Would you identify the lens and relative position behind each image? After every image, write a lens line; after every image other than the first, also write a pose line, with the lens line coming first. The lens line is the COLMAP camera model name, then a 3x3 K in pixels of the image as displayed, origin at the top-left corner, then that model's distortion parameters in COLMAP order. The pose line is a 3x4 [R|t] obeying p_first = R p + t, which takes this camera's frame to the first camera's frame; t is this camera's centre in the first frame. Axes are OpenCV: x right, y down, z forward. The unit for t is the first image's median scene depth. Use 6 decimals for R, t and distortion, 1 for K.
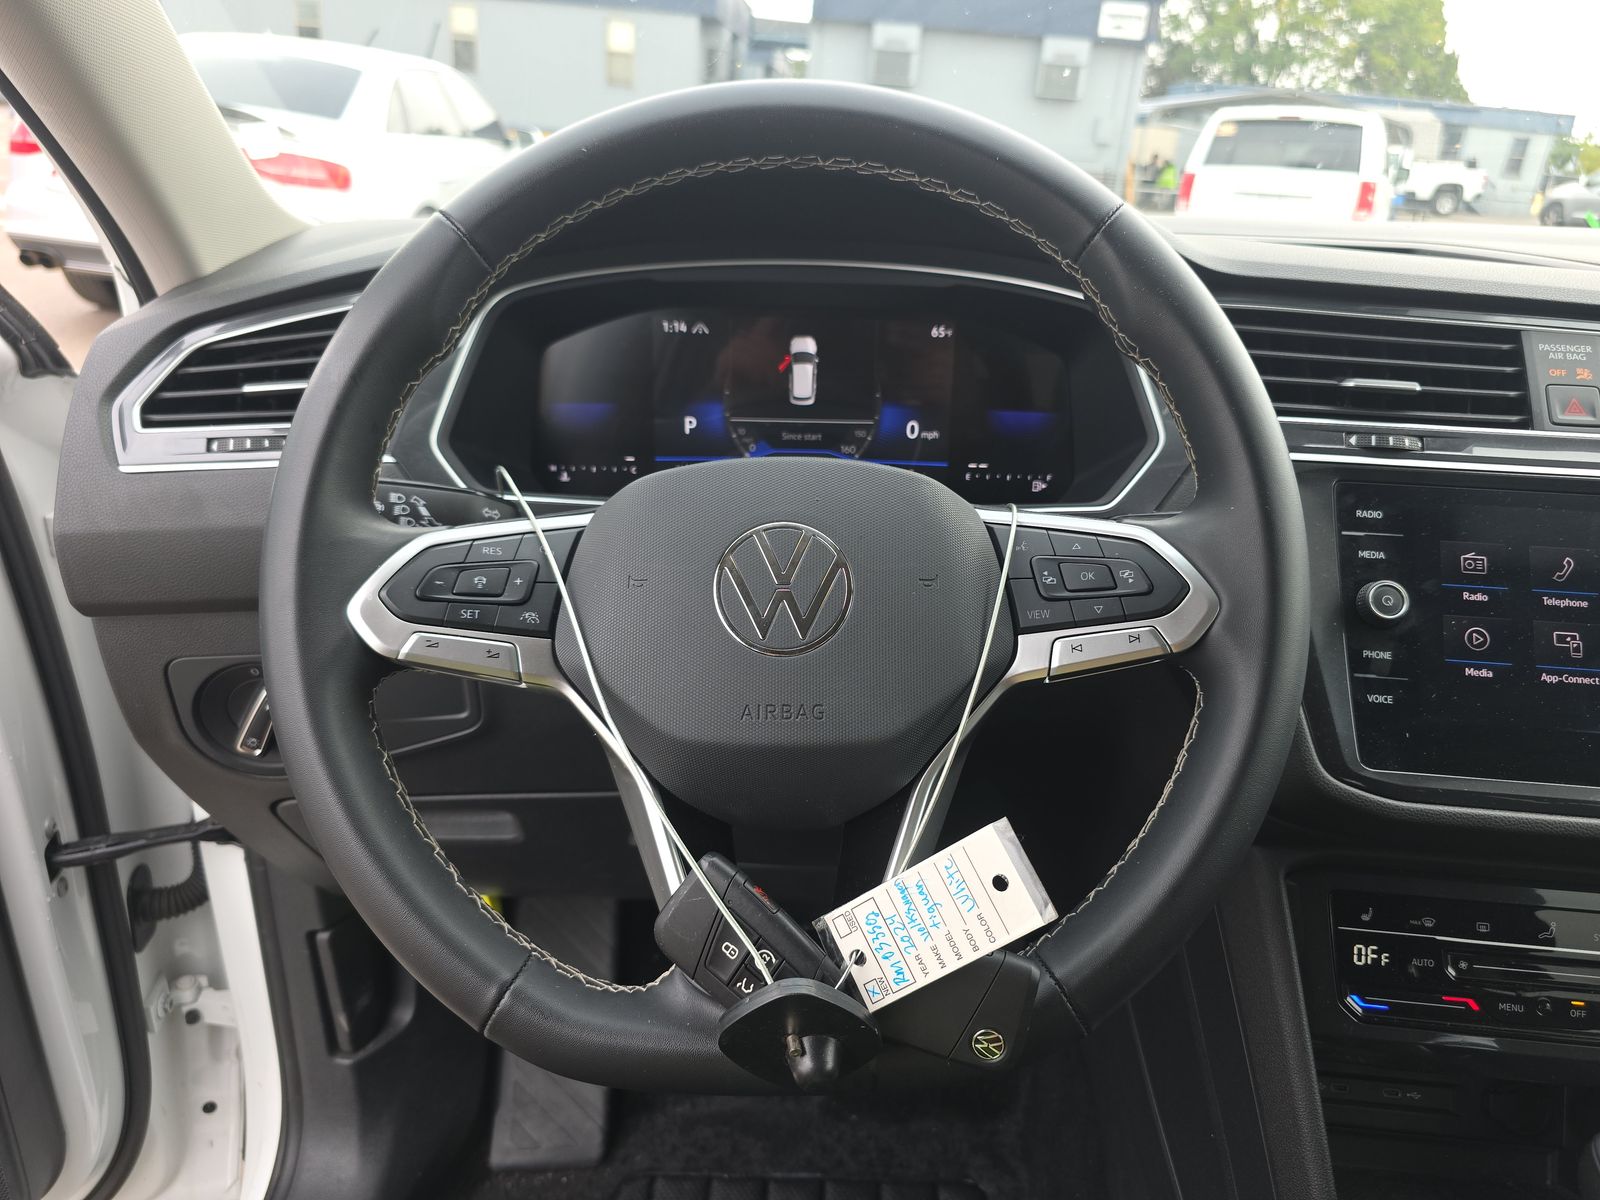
lens RADIAL K [[1264.6, 0, 800.0], [0, 1264.6, 600.0], [0, 0, 1]] dist [0.078007, -0.076592]
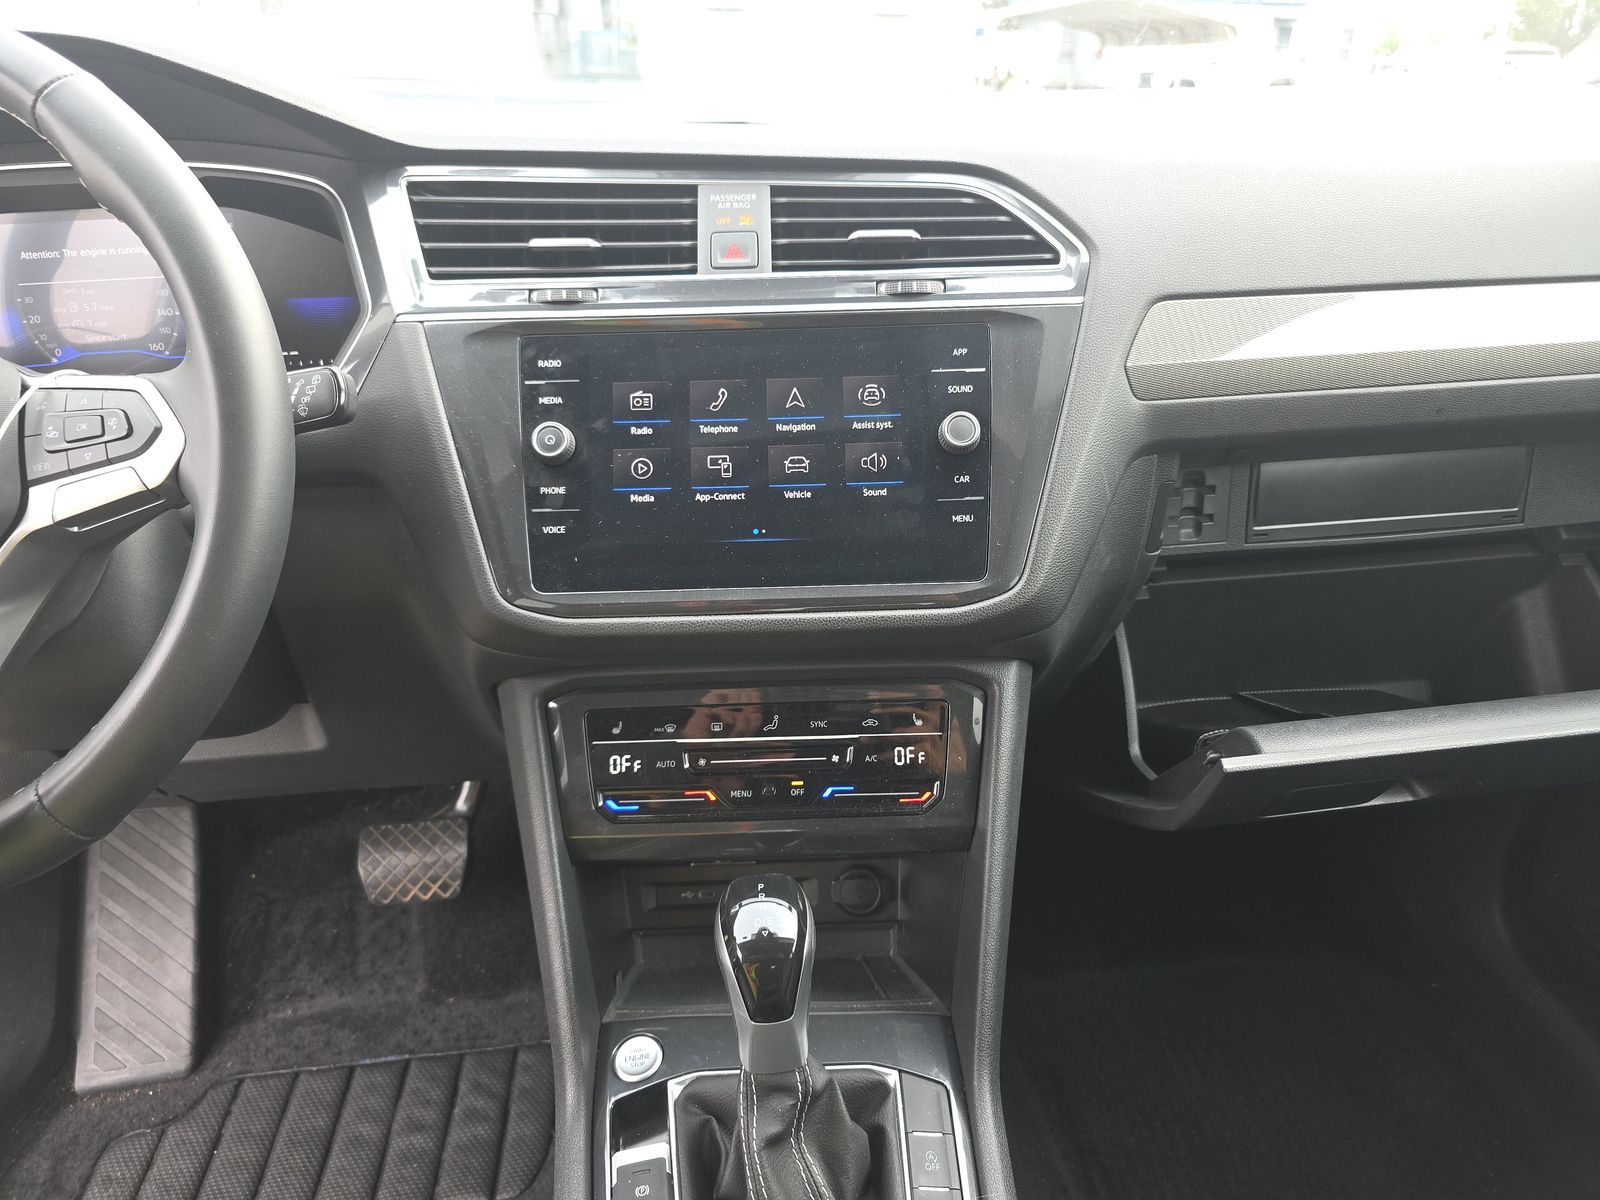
lens RADIAL K [[1264.6, 0, 800.0], [0, 1264.6, 600.0], [0, 0, 1]] dist [0.078007, -0.076592]
pose [[0.991574, -0.097559, 0.085229, 0.545197], [0.092807, 0.993991, 0.058049, 0.090449], [-0.090380, -0.049650, 0.994669, -0.107405]]
